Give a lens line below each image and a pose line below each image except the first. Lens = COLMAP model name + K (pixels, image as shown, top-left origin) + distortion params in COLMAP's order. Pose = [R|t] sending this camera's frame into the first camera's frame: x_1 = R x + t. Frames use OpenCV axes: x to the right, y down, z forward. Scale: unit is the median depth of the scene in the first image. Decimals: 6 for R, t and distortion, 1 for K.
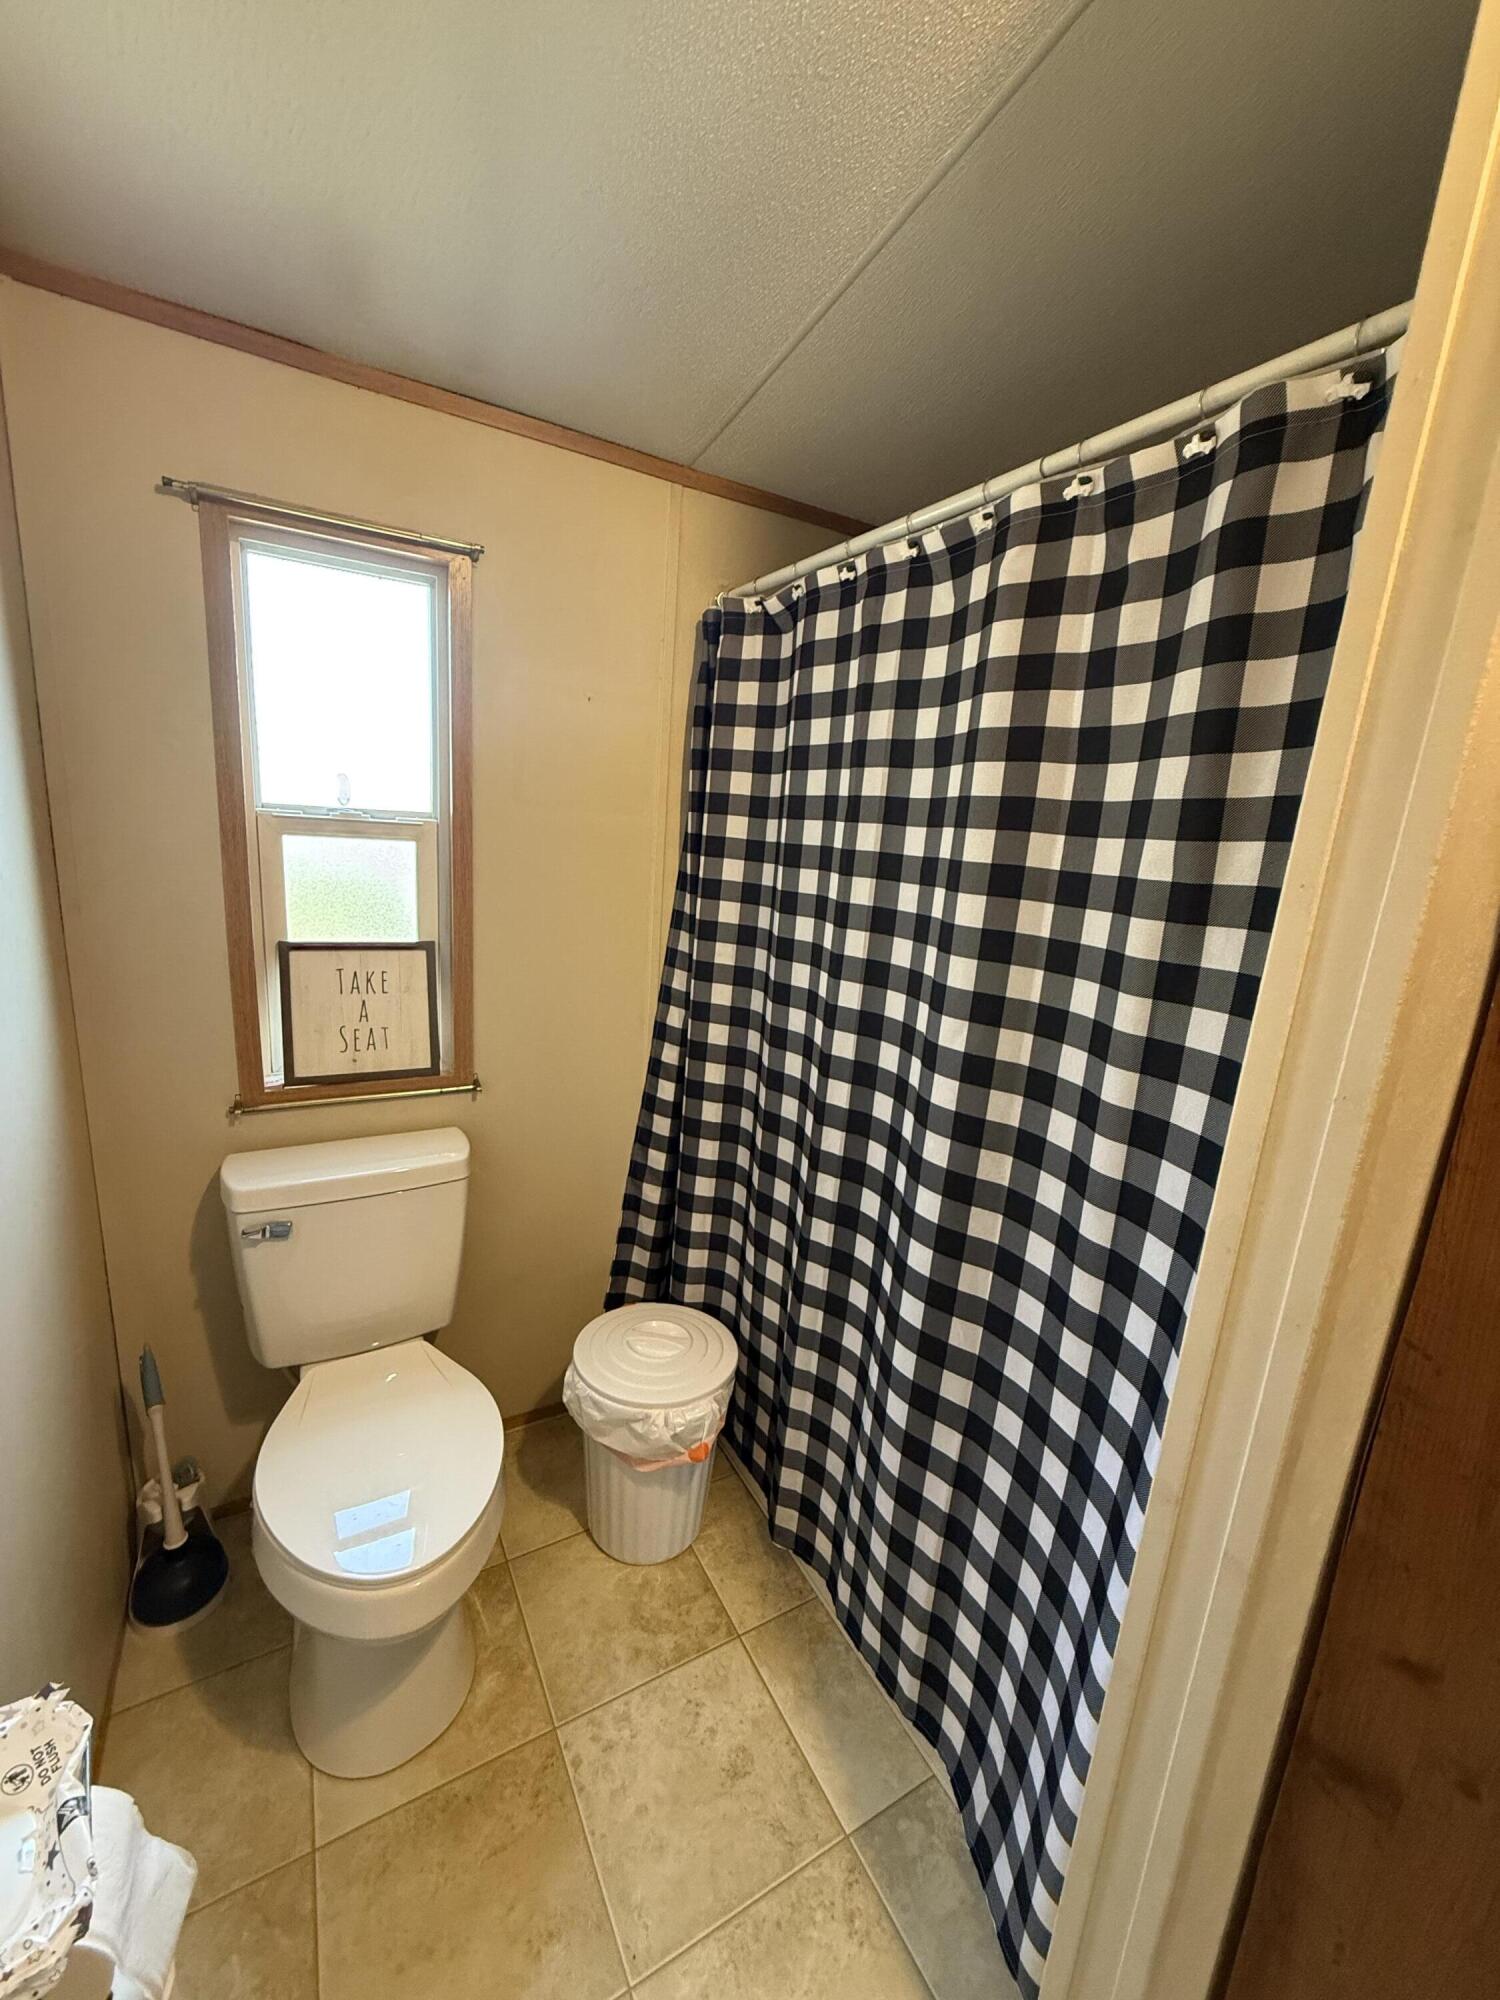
lens RADIAL K [[796.0, 0, 751.6], [0, 796.0, 998.2], [0, 0, 1]] dist [0.001245, 0.000338]
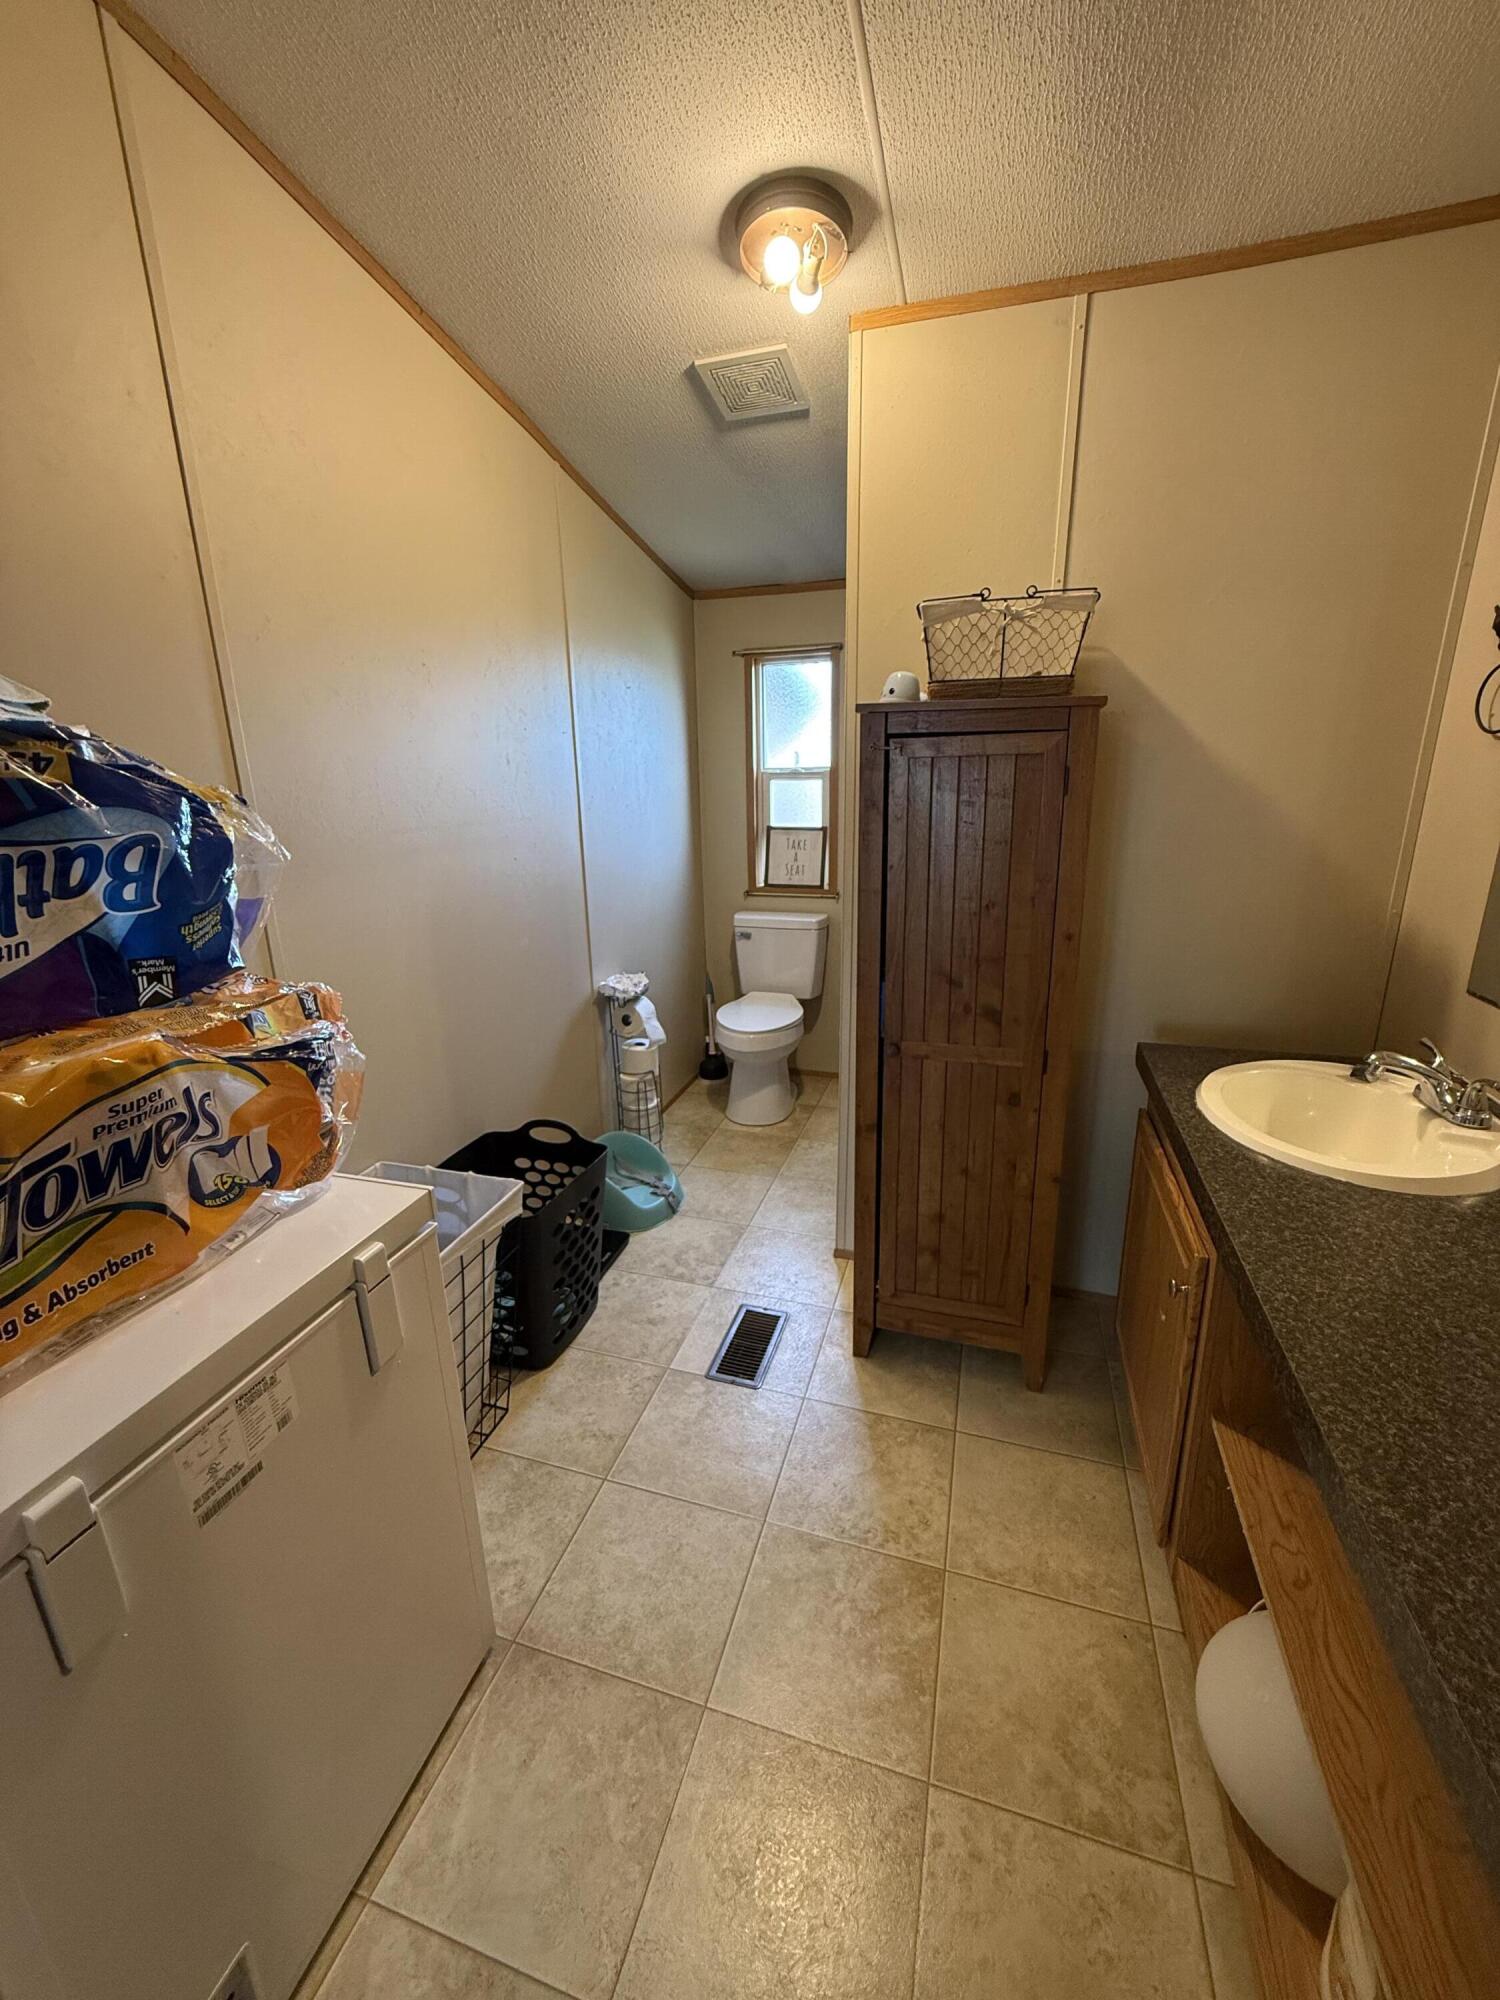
lens RADIAL K [[796.0, 0, 751.6], [0, 796.0, 998.2], [0, 0, 1]] dist [0.001245, 0.000338]
pose [[0.683469, 0.114909, -0.720879, 1.165903], [-0.095609, 0.993117, 0.067657, 0.286478], [0.723692, 0.022681, 0.689751, -0.680966]]
